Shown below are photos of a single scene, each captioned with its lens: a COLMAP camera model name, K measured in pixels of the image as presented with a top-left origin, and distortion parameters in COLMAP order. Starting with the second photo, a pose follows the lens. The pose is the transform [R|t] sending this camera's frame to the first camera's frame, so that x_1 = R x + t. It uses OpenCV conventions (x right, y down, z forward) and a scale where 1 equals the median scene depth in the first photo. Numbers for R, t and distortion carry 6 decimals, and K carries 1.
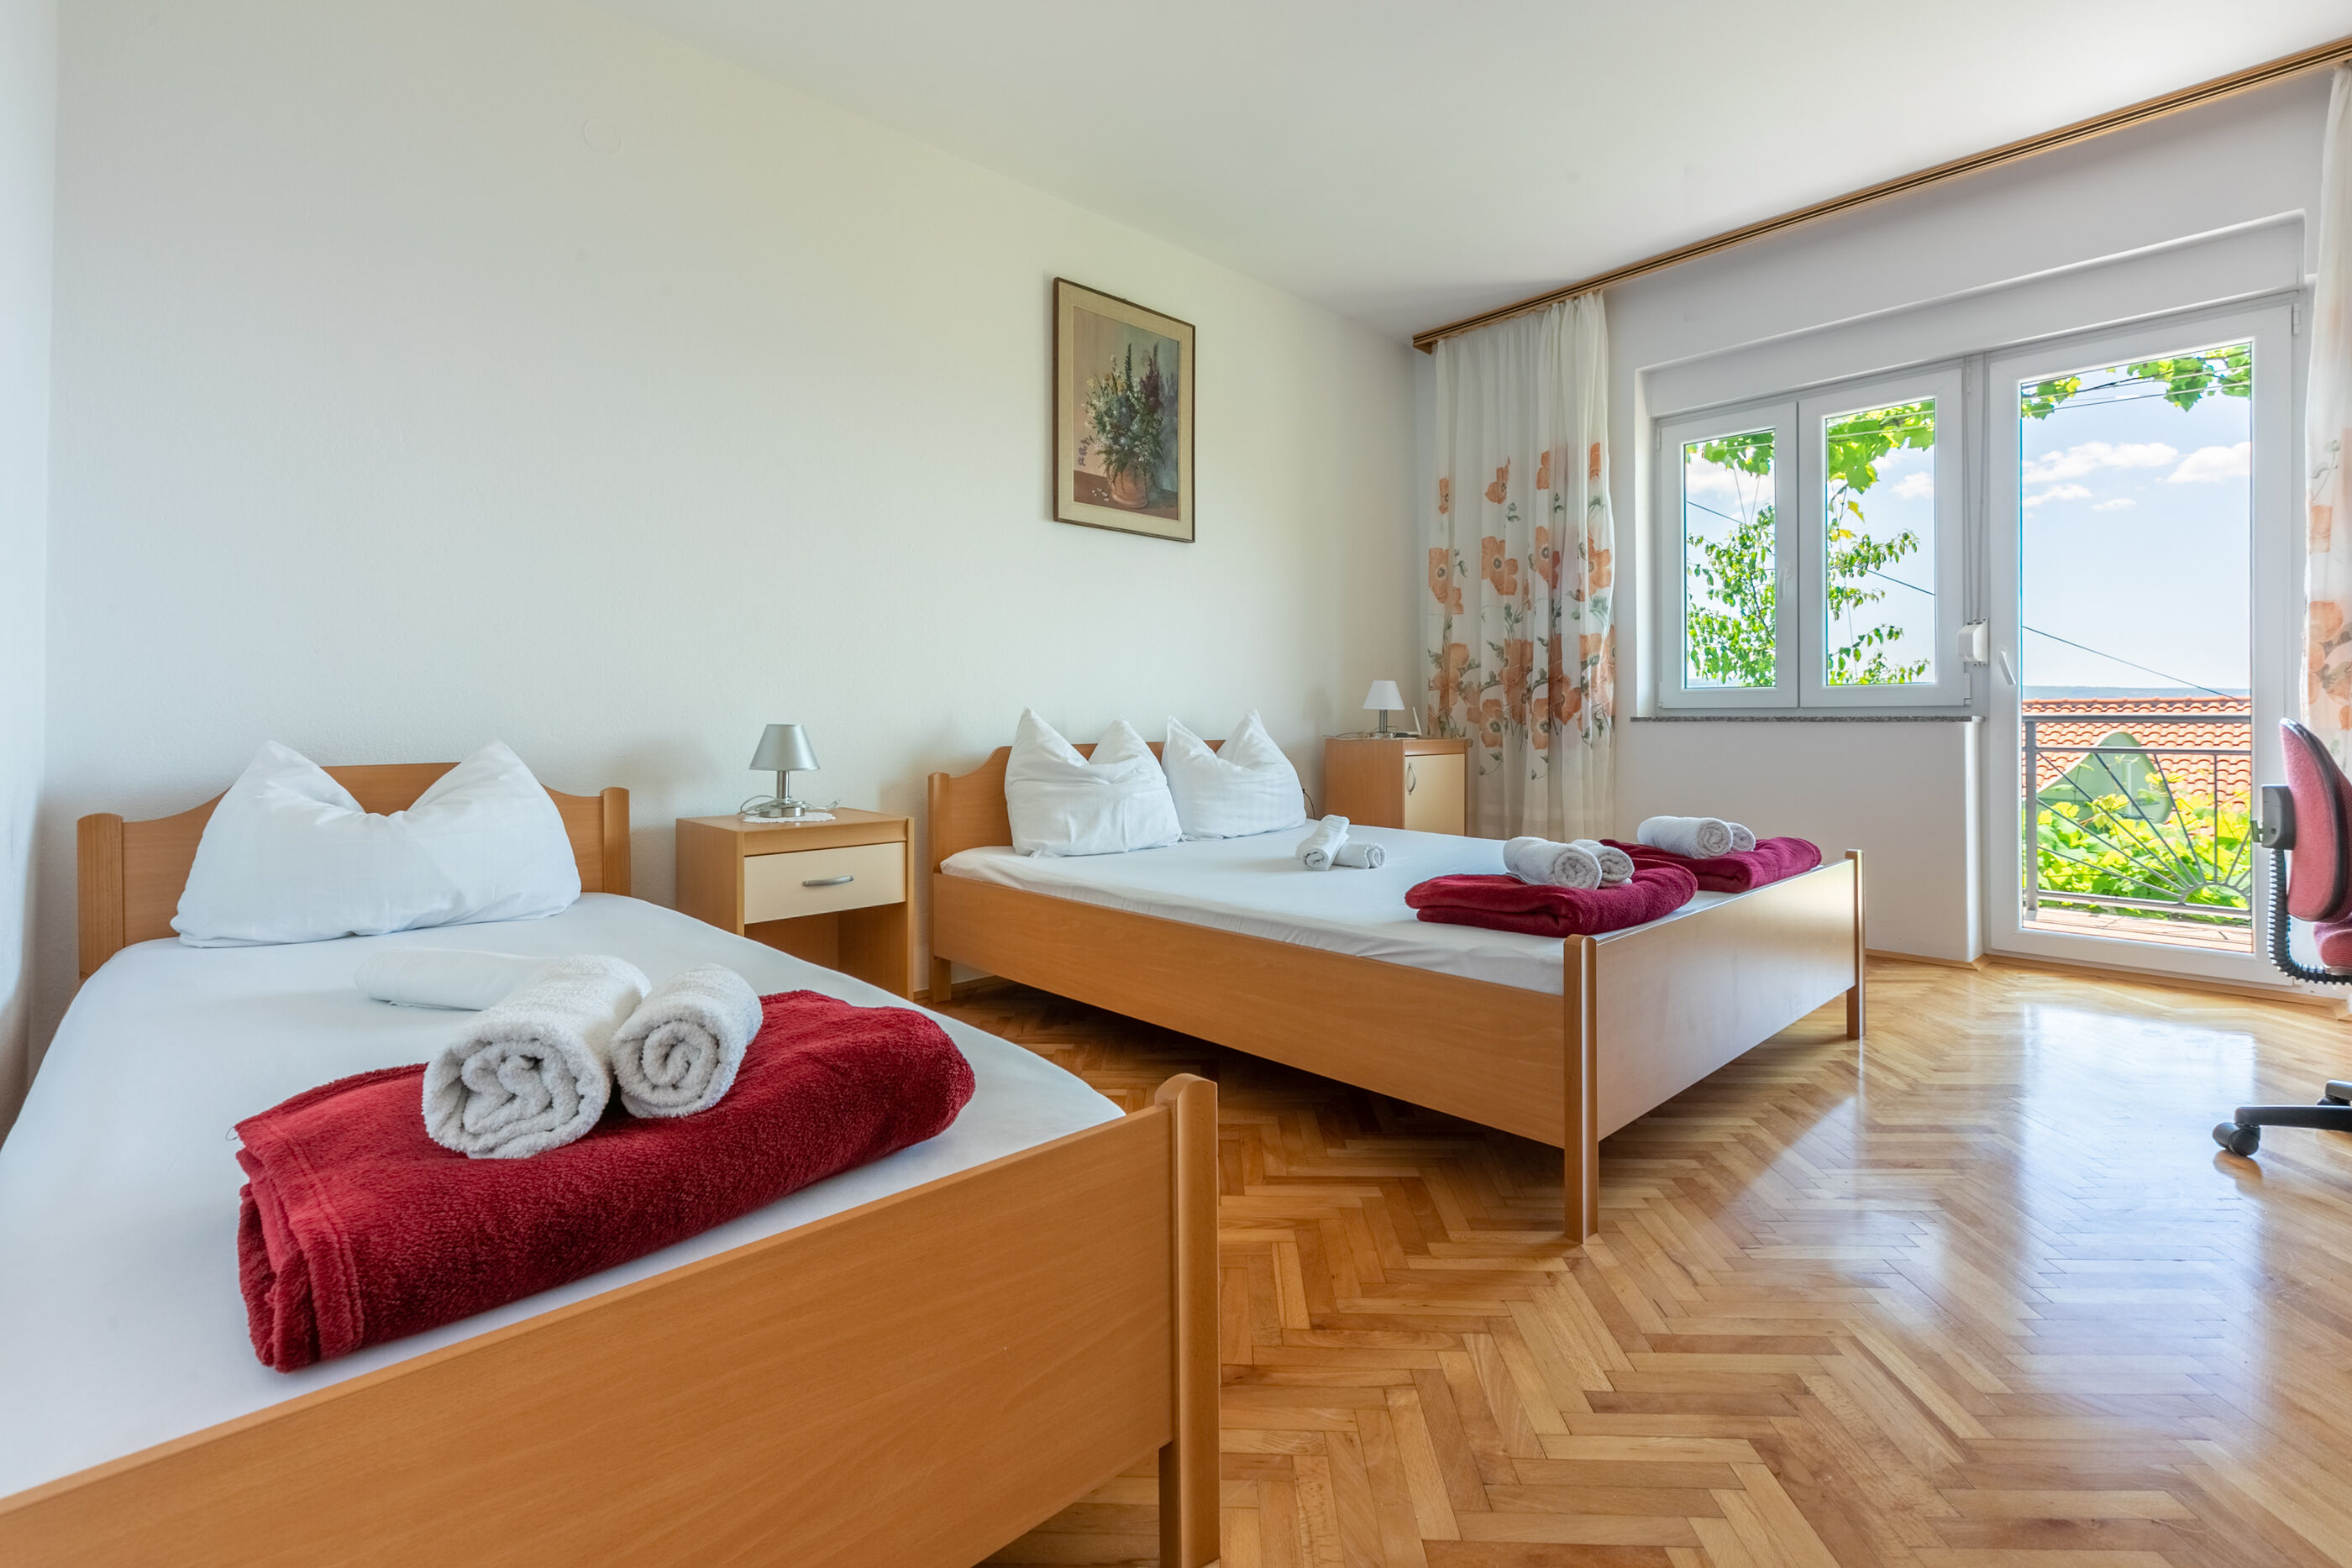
lens RADIAL K [[1077.1, 0, 1175.1], [0, 1077.1, 718.1], [0, 0, 1]] dist [0.003387, -0.002111]
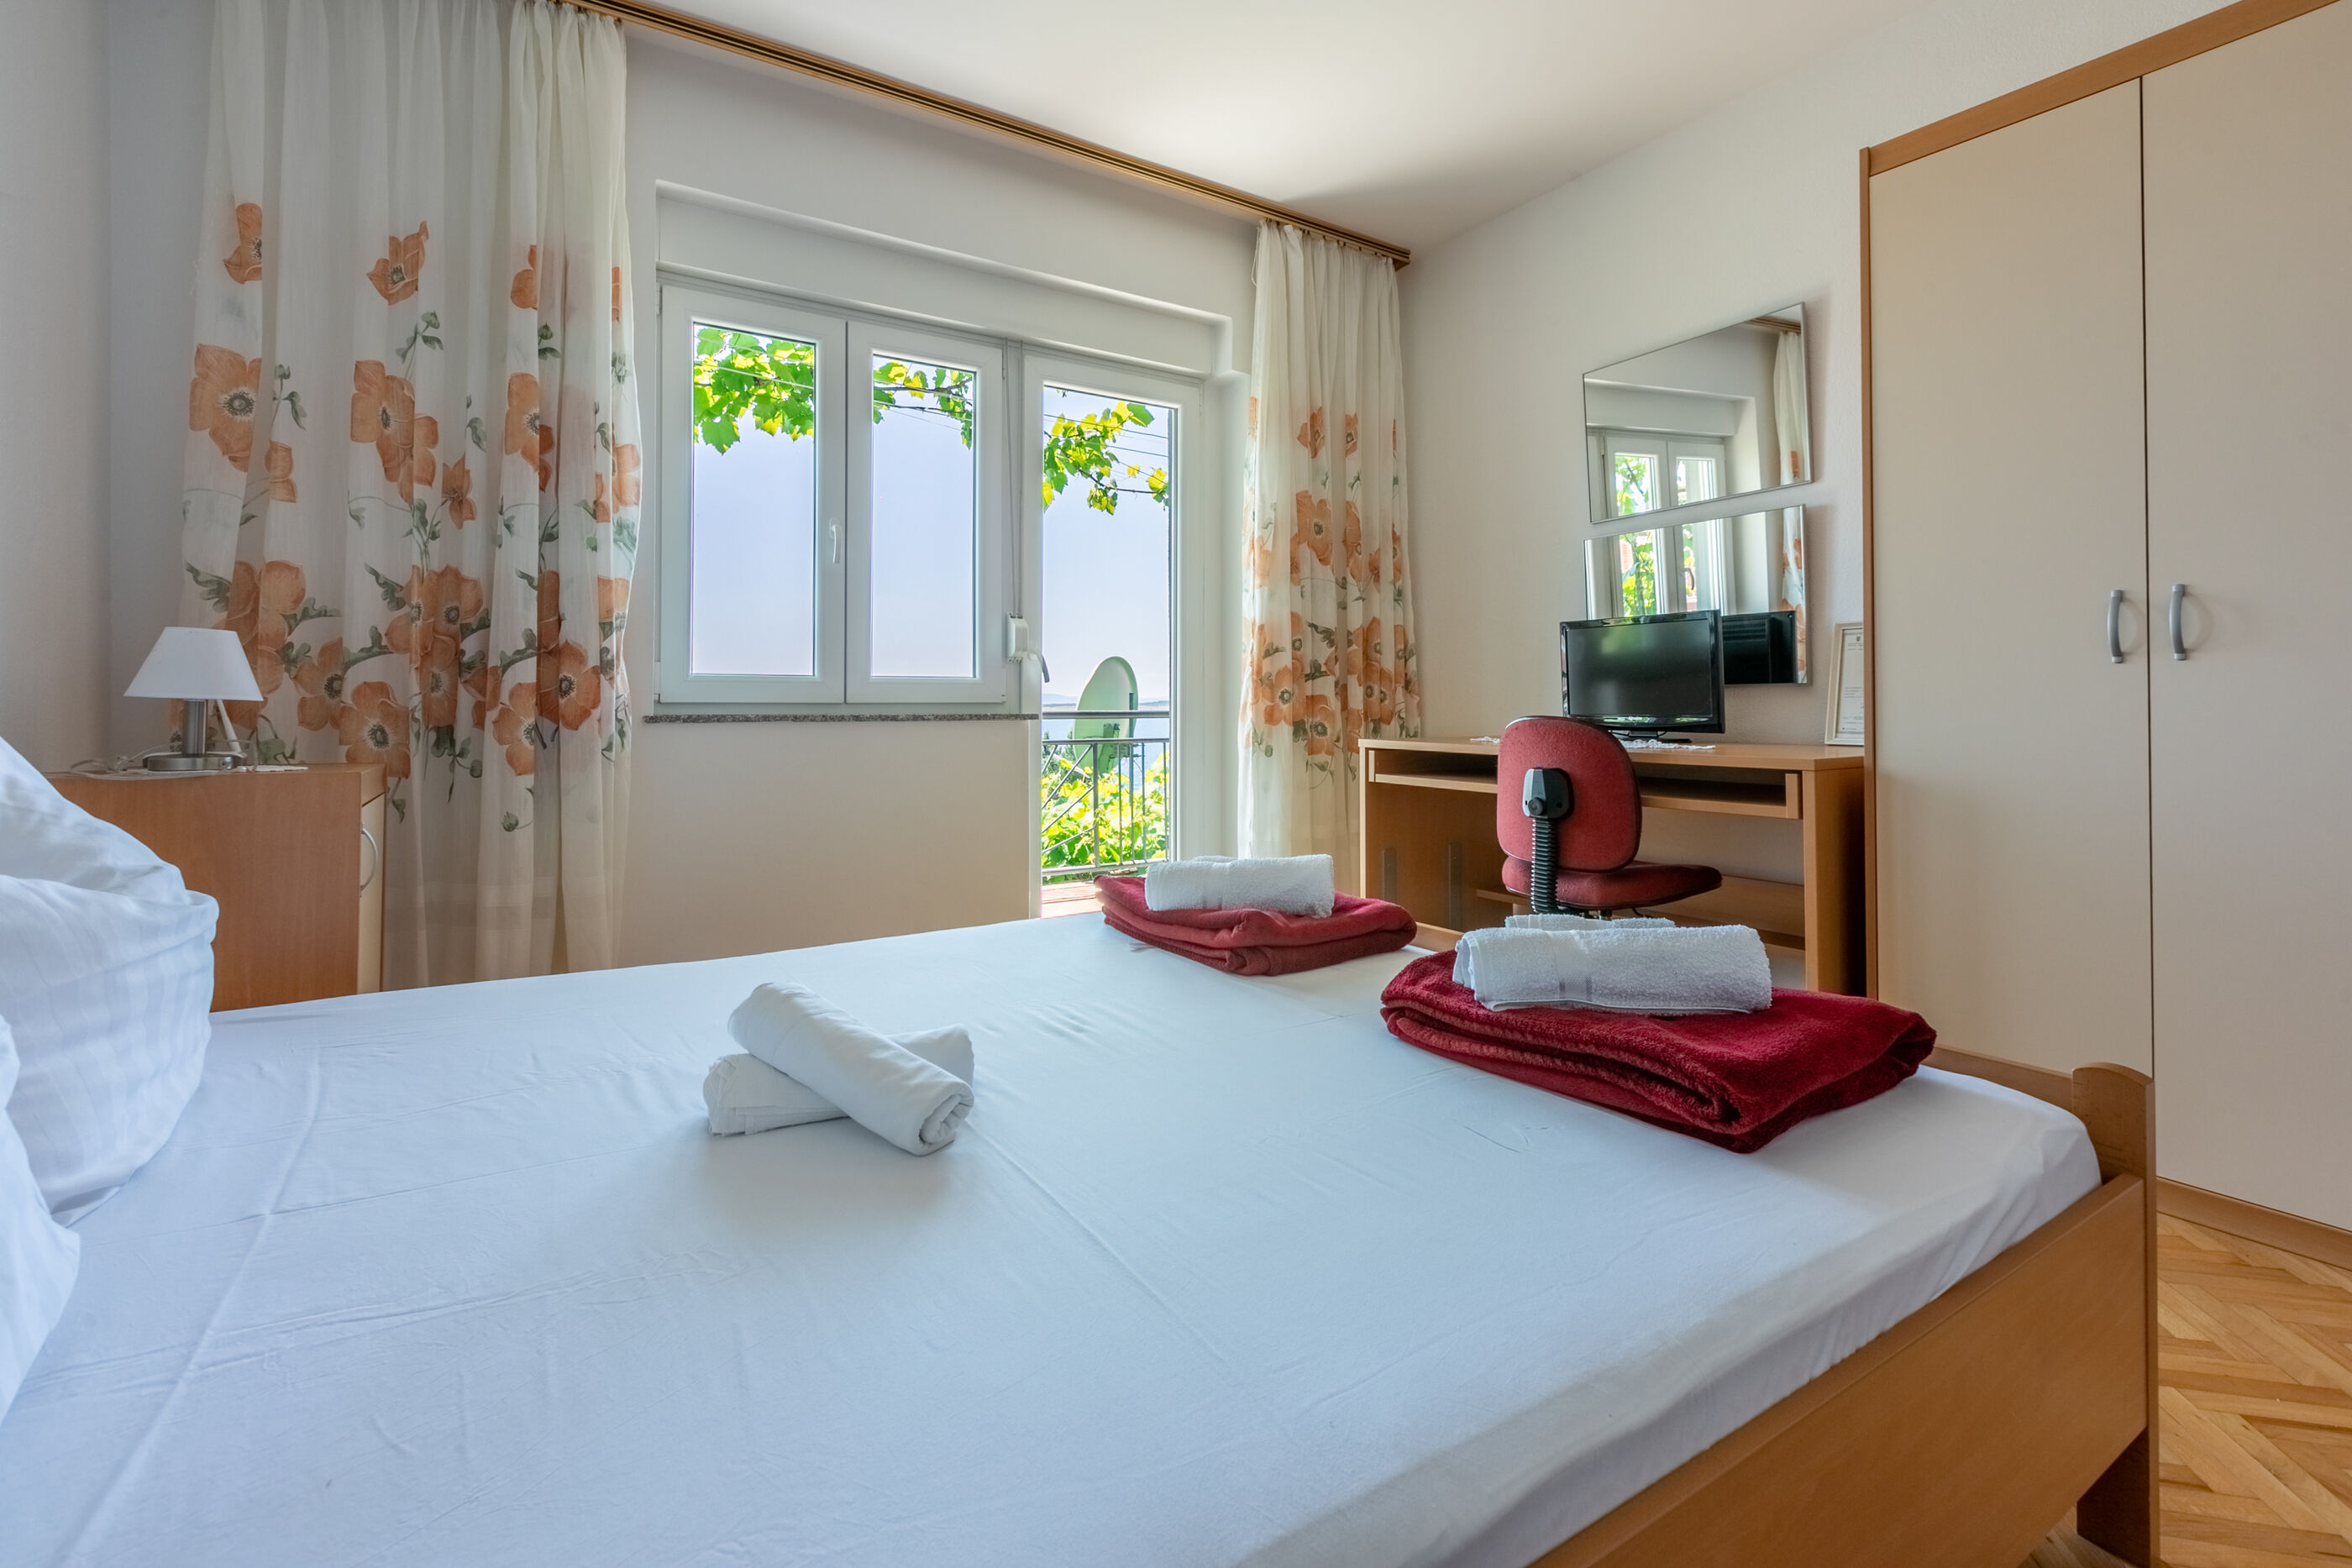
lens RADIAL K [[1077.1, 0, 1176.2], [0, 1077.1, 695.0], [0, 0, 1]] dist [0.003387, -0.002111]
pose [[0.173869, 0.018825, 0.984589, -0.153167], [0.007367, 0.999764, -0.020416, 0.001921], [-0.984741, 0.010804, 0.173689, 0.594852]]
